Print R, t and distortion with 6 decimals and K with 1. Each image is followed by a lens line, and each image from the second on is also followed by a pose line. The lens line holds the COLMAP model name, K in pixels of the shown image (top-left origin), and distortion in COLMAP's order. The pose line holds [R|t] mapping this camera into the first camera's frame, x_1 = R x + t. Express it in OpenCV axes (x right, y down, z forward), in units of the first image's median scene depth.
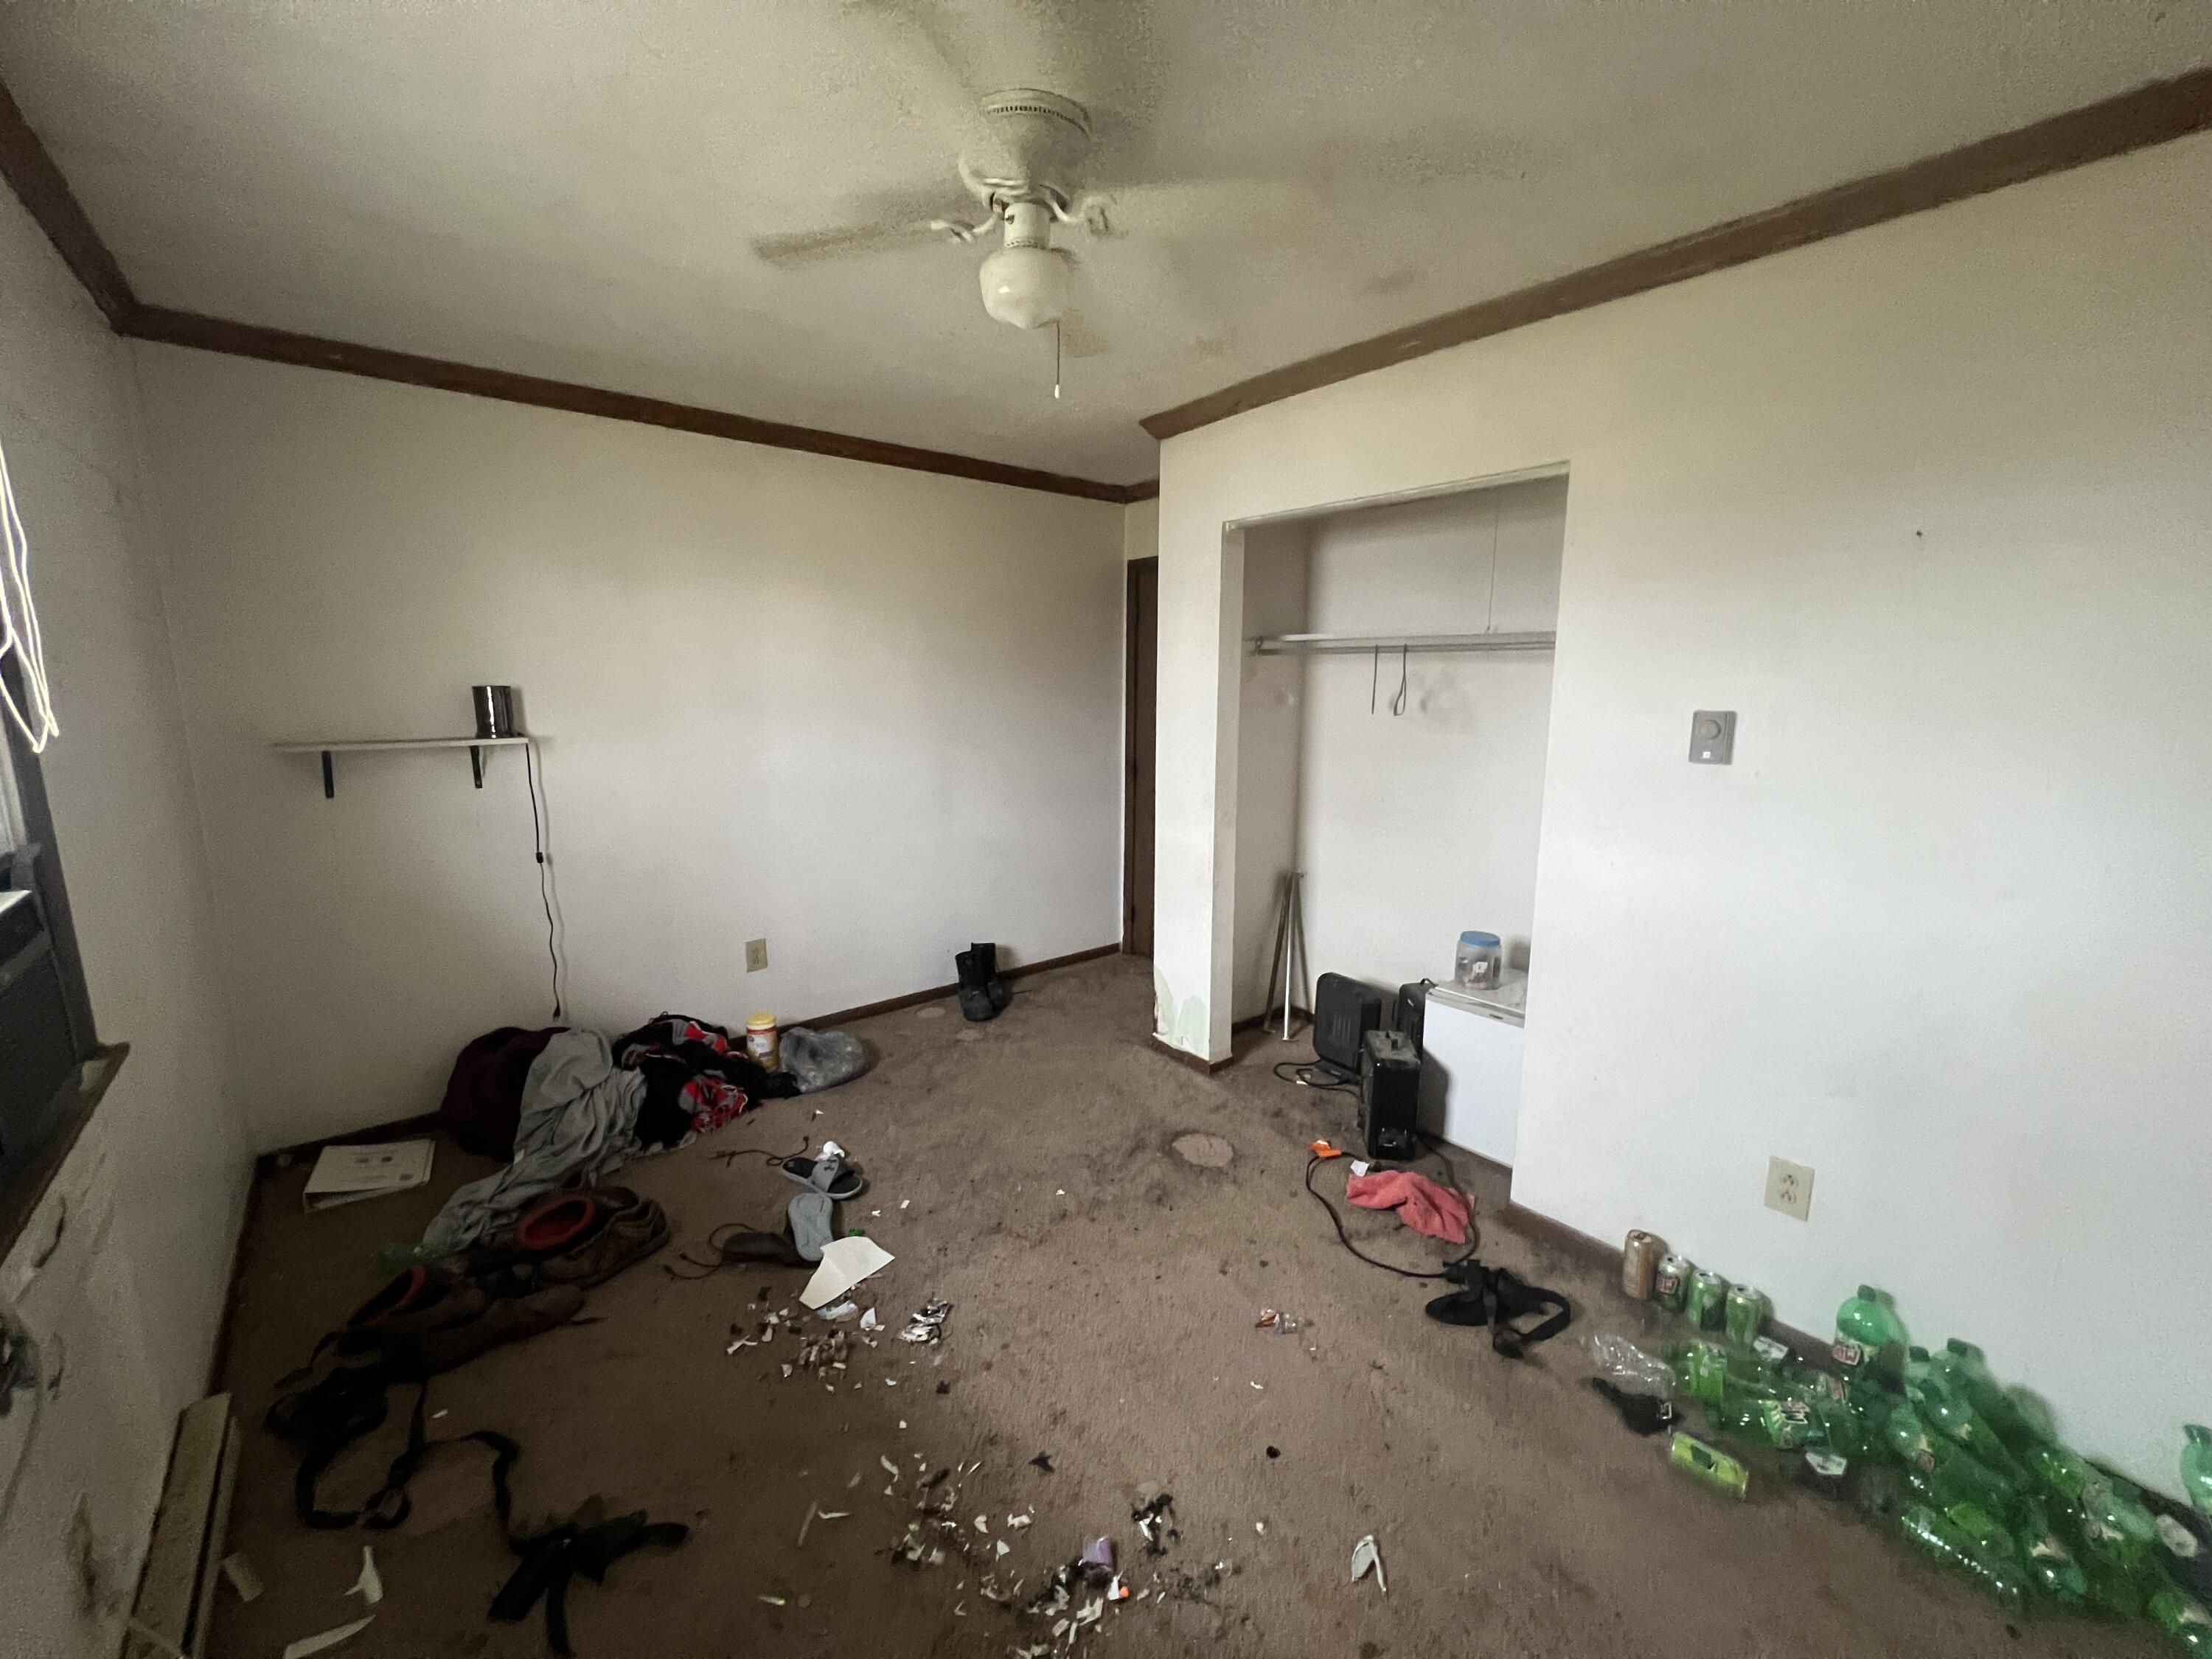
lens RADIAL K [[889.4, 0, 1104.8], [0, 889.4, 814.2], [0, 0, 1]] dist [0.006276, 0.000033]
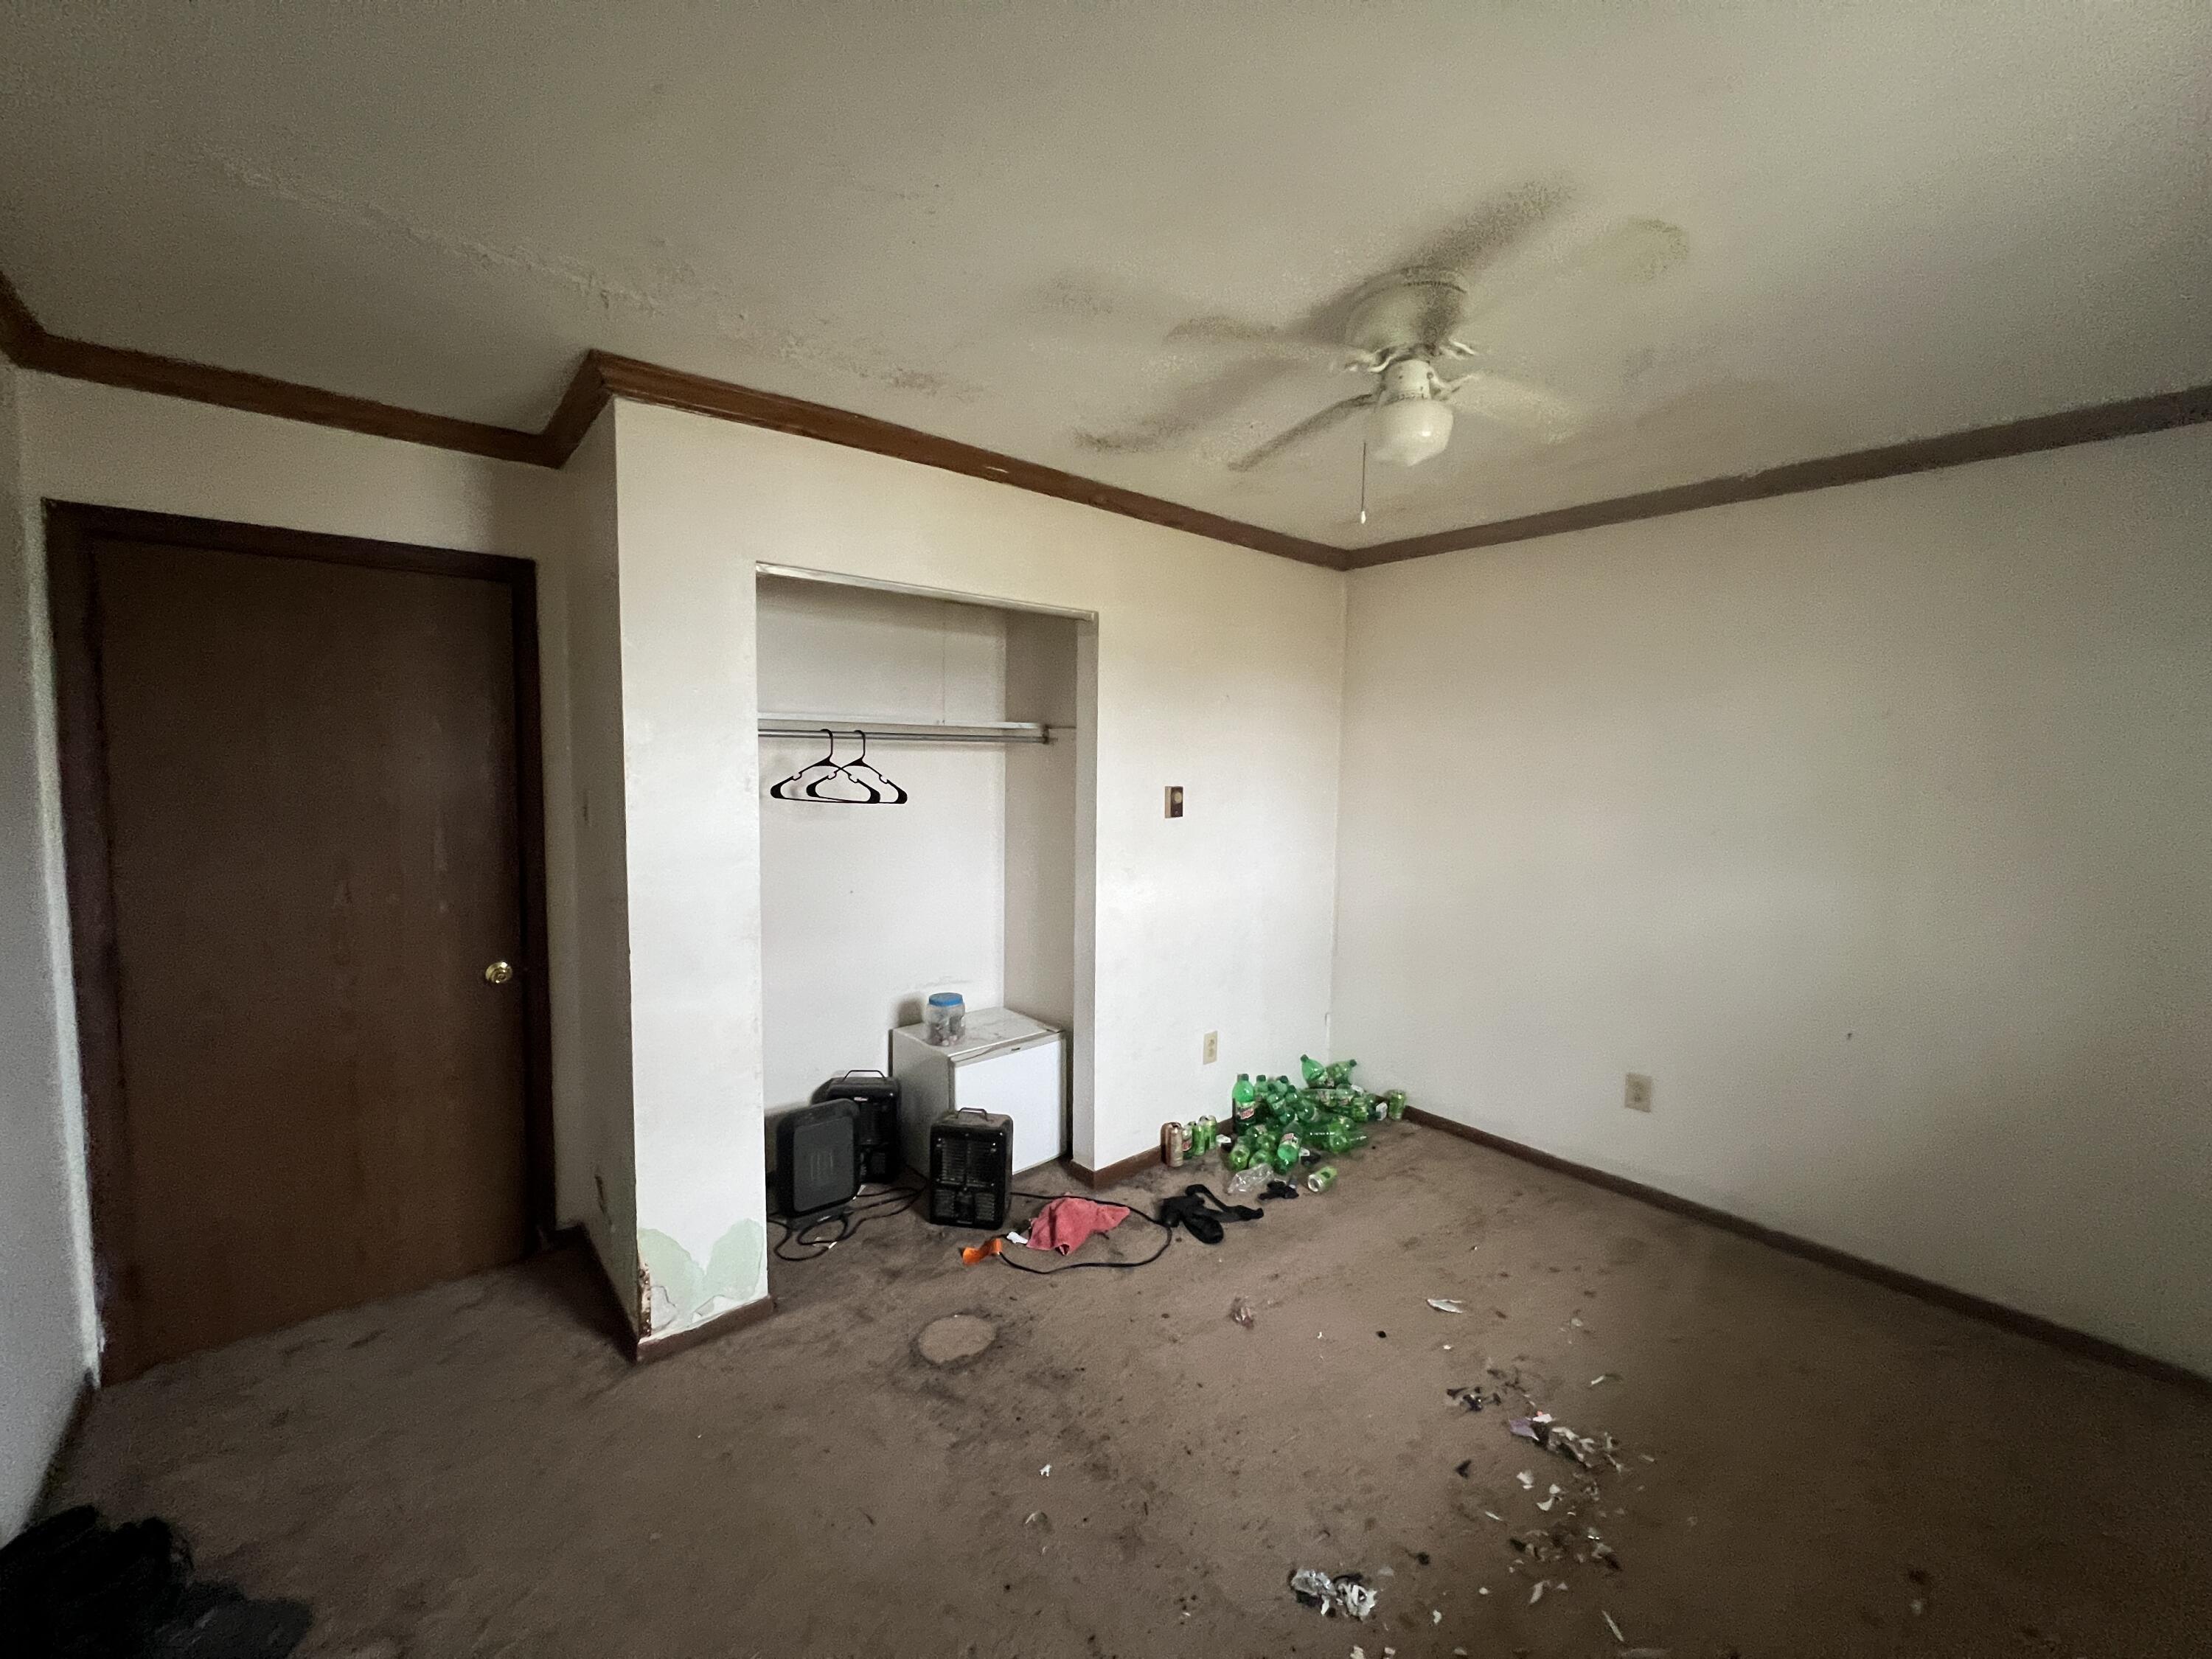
lens RADIAL K [[877.3, 0, 1104.6], [0, 877.3, 823.1], [0, 0, 1]] dist [-0.001951, -0.000258]
pose [[-0.007903, -0.078708, 0.996866, -0.688027], [0.145171, 0.986246, 0.079020, -0.141551], [-0.989375, 0.145341, 0.003632, 0.827438]]
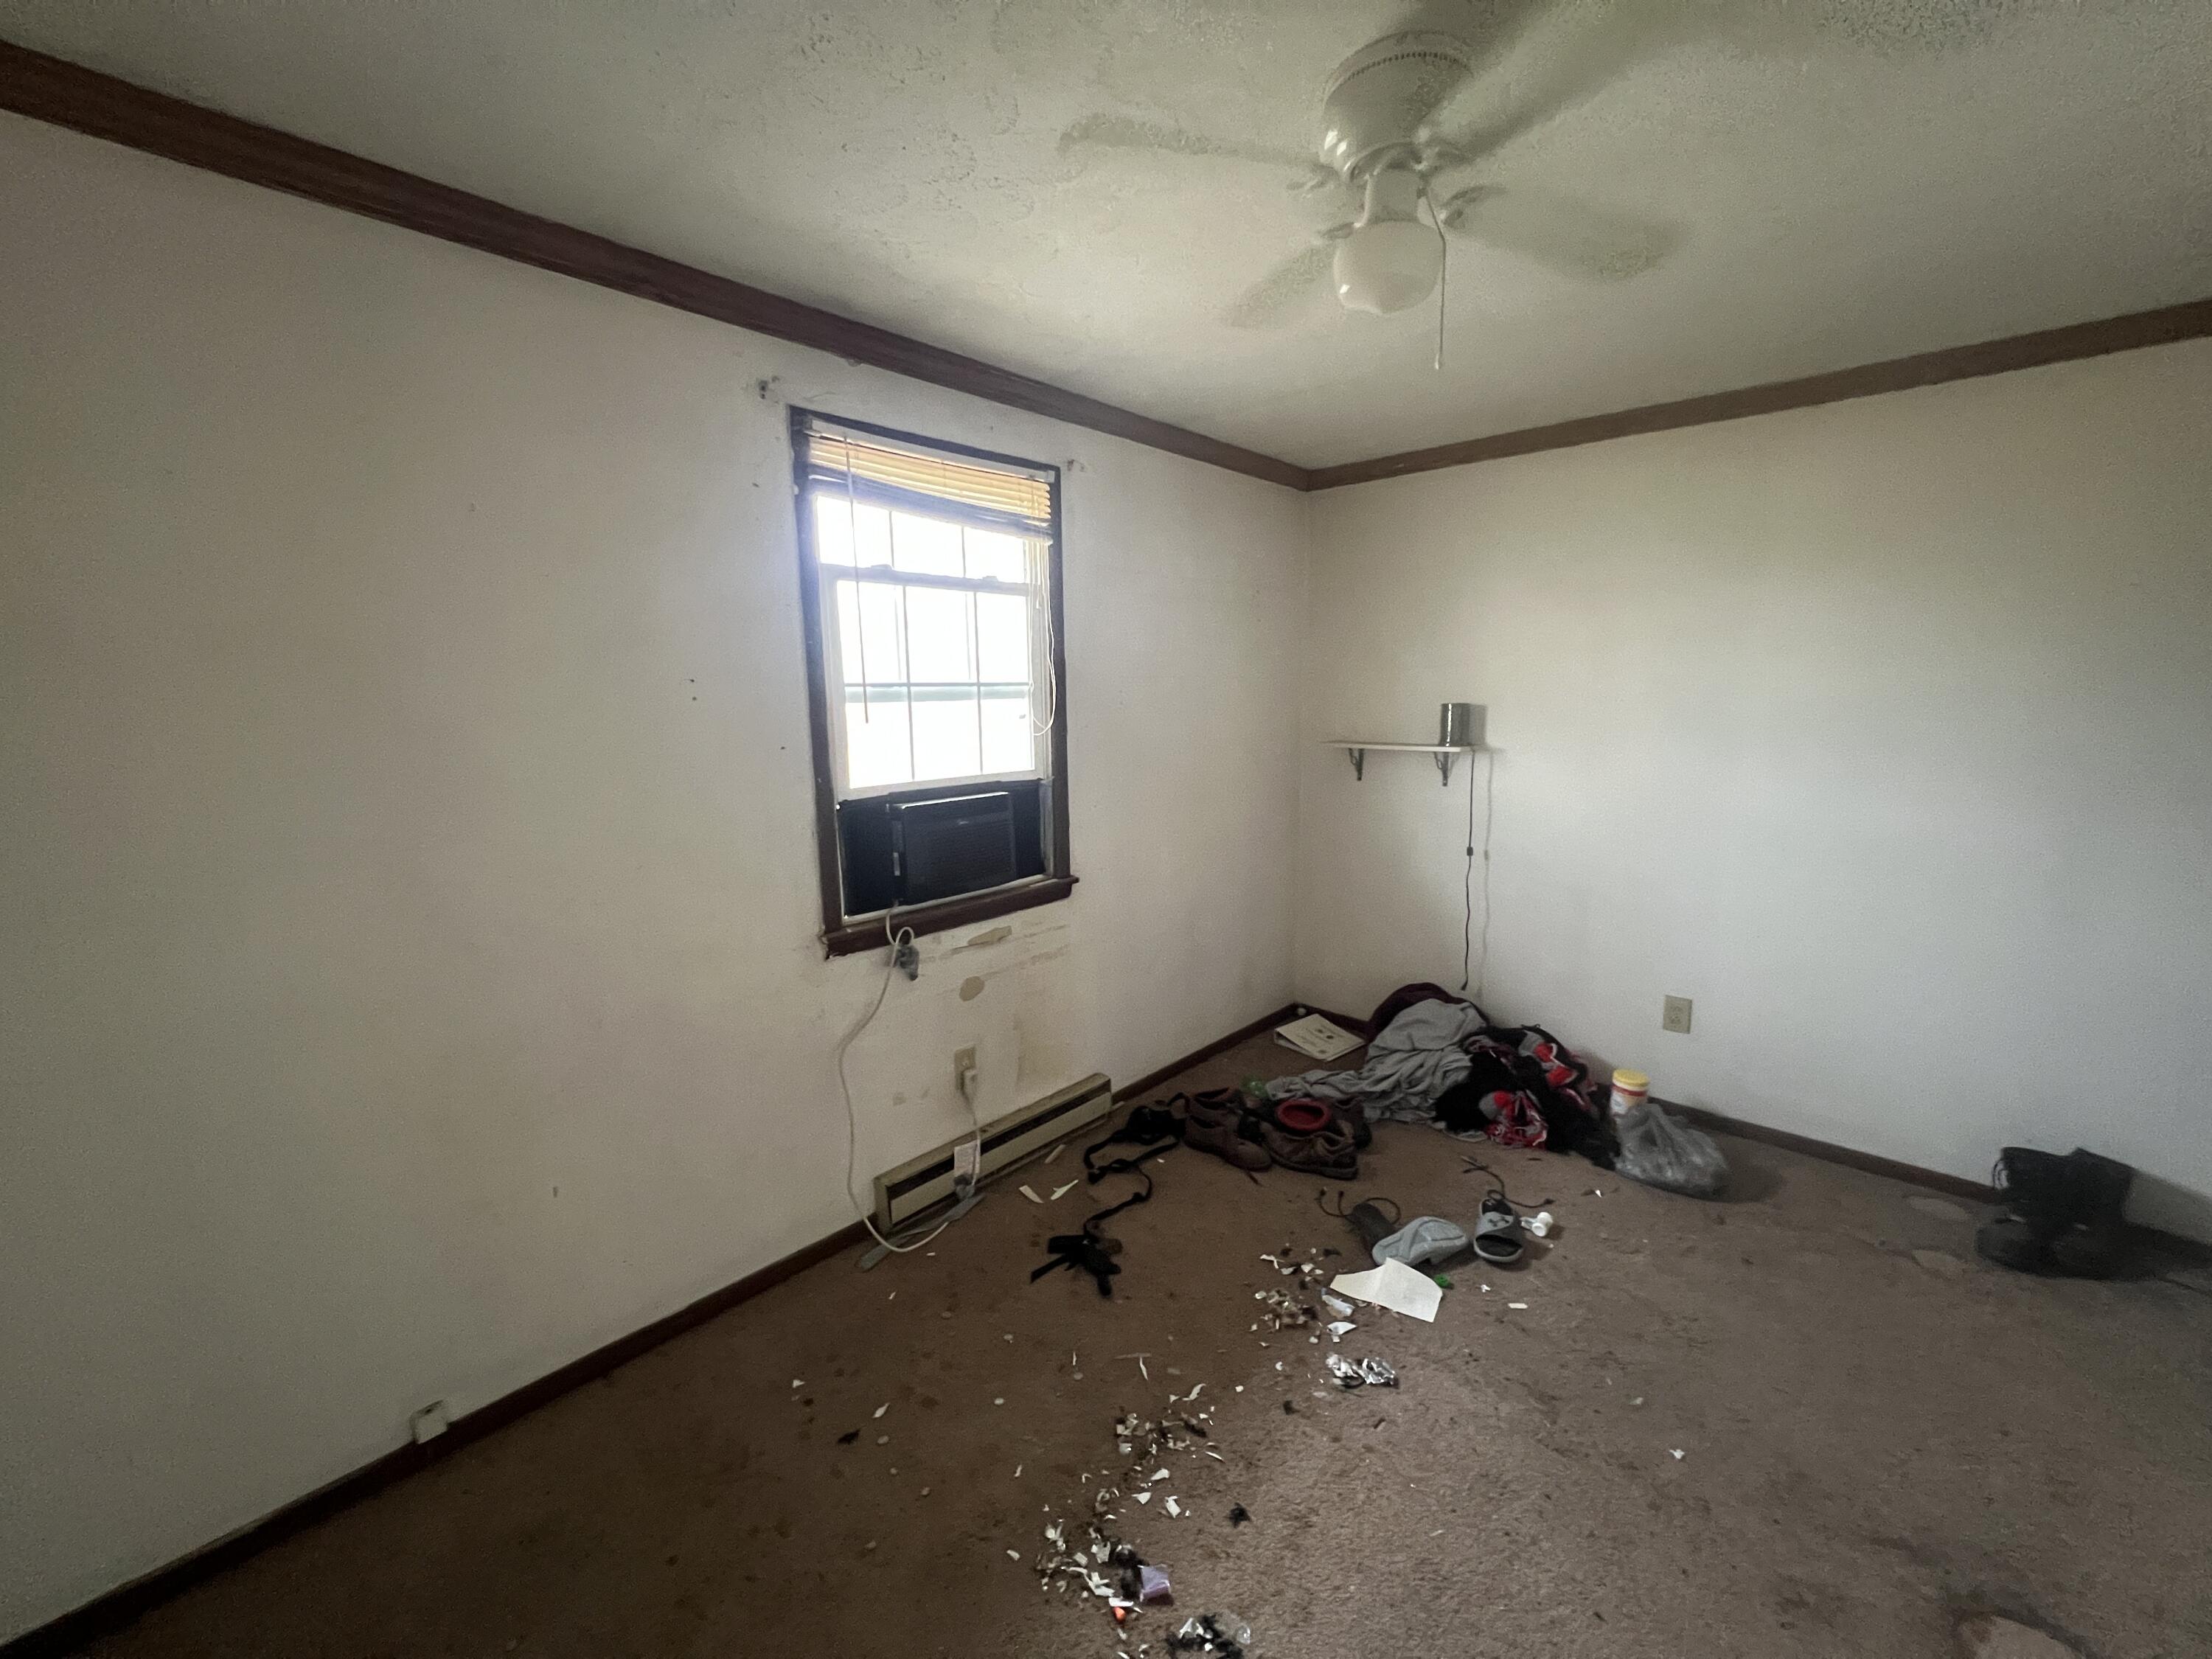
lens RADIAL K [[888.3, 0, 1100.1], [0, 888.3, 822.2], [0, 0, 1]] dist [-0.001138, -0.000043]
pose [[0.123773, 0.140327, -0.982338, 0.468930], [-0.142769, 0.982169, 0.122314, -0.066224], [0.981986, 0.125108, 0.141601, 0.388370]]
